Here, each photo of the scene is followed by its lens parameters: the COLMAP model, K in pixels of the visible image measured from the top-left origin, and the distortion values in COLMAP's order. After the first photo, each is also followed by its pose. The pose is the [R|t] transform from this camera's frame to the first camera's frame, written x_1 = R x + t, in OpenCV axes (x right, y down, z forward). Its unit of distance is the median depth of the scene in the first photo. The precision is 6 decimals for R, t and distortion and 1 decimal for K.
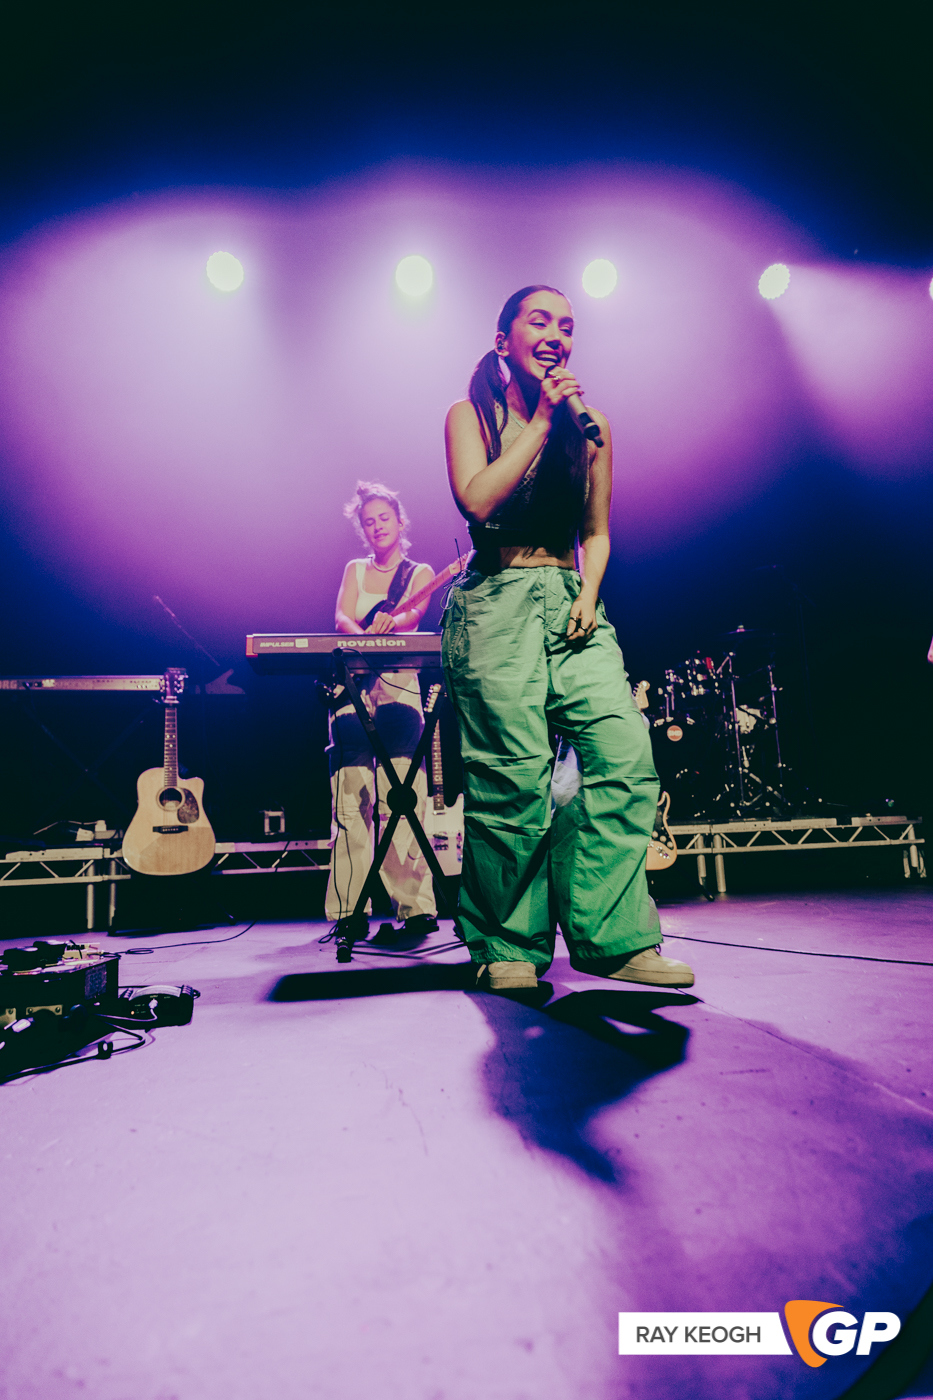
lens RADIAL K [[920.2, 0, 469.2], [0, 920.2, 697.3], [0, 0, 1]] dist [0.015642, -0.000723]
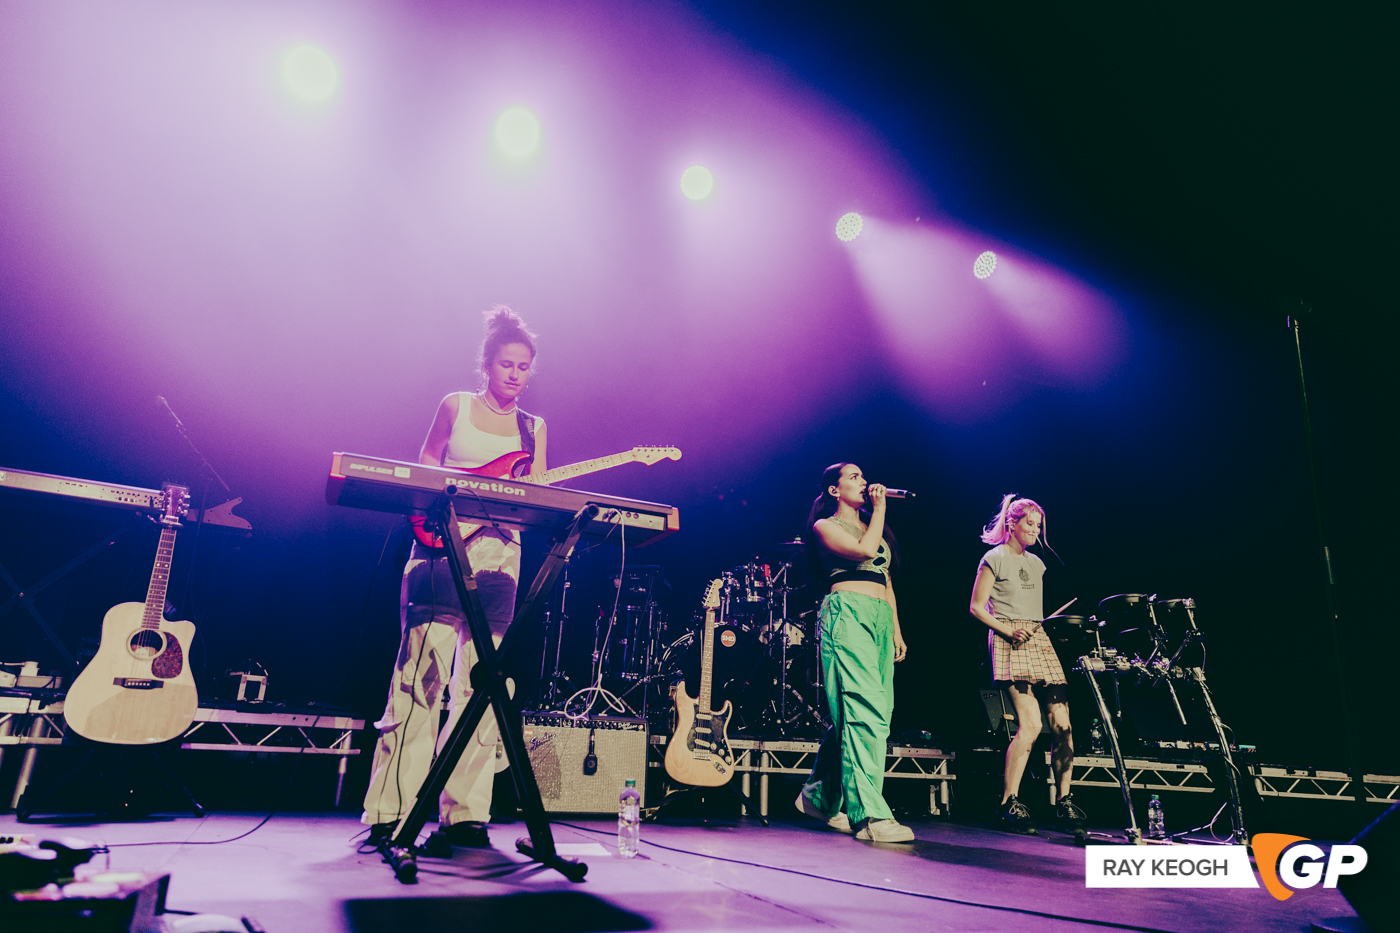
lens RADIAL K [[920.2, 0, 699.8], [0, 920.2, 461.4], [0, 0, 1]] dist [0.015642, -0.000723]
pose [[0.951111, 0.172301, 0.256321, -0.097288], [-0.133856, 0.977892, -0.160655, 0.019908], [-0.278335, 0.118490, 0.953147, 0.090659]]
